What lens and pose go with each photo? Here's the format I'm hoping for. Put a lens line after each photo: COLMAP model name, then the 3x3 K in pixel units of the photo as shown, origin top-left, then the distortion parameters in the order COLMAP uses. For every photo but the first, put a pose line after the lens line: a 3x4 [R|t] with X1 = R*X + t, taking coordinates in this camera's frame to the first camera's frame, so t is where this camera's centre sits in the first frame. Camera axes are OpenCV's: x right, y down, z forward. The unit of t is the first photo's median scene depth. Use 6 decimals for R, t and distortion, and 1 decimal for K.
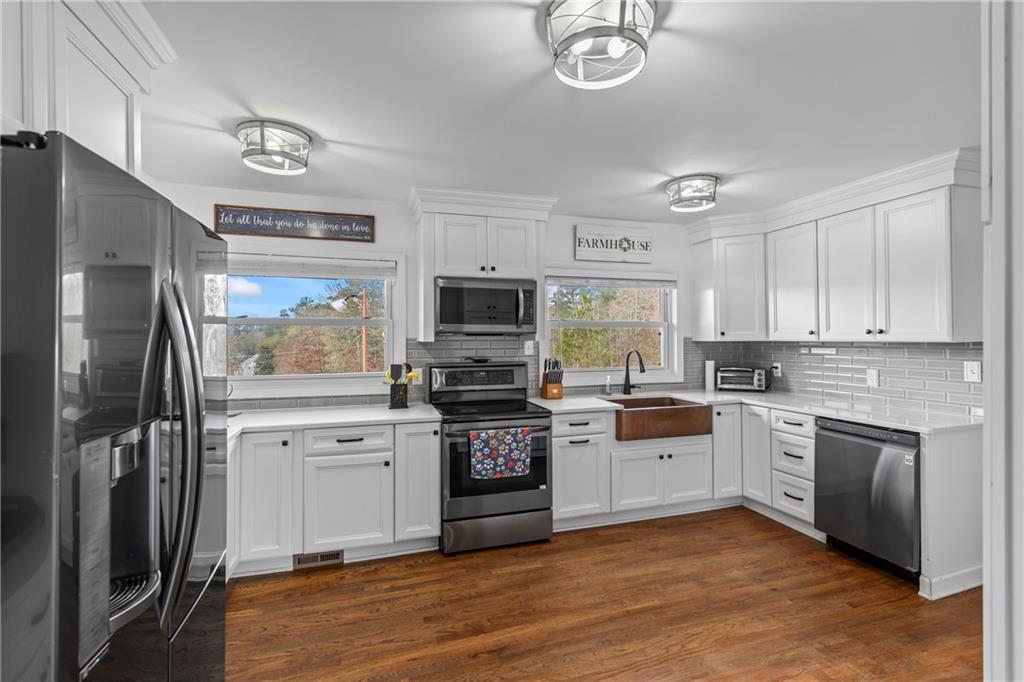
lens RADIAL K [[460.3, 0, 509.4], [0, 460.3, 331.8], [0, 0, 1]] dist [-0.015834, 0.004388]
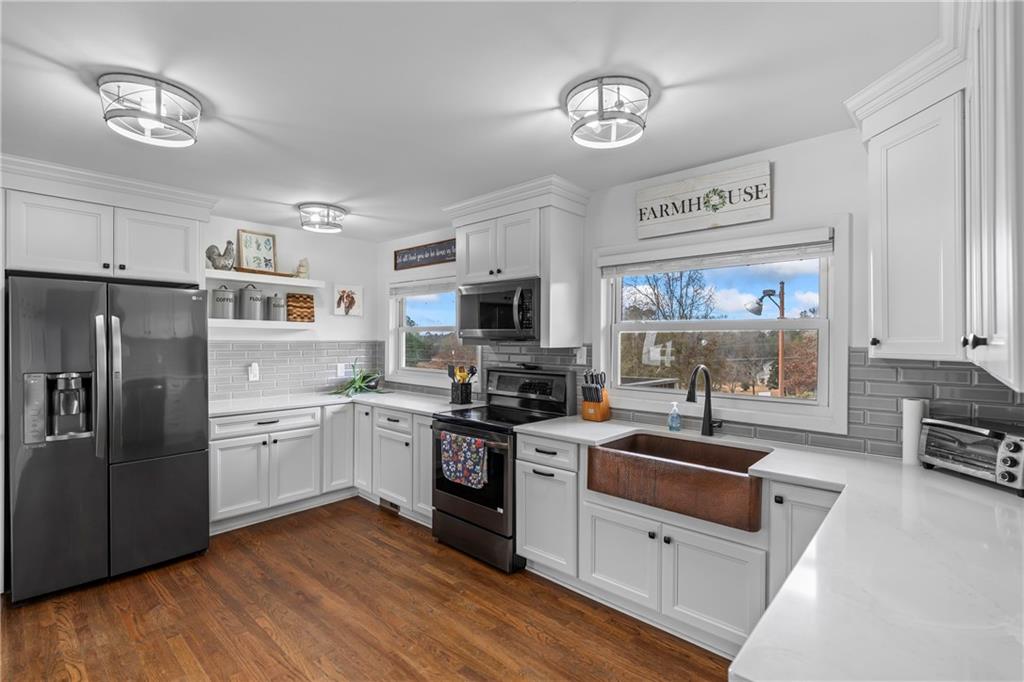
lens RADIAL K [[460.3, 0, 509.8], [0, 460.3, 340.2], [0, 0, 1]] dist [-0.015834, 0.004388]
pose [[0.509693, 0.008958, -0.860310, 0.874679], [0.001383, 0.999936, 0.011232, -0.004511], [0.860355, -0.006915, 0.509648, 0.577343]]
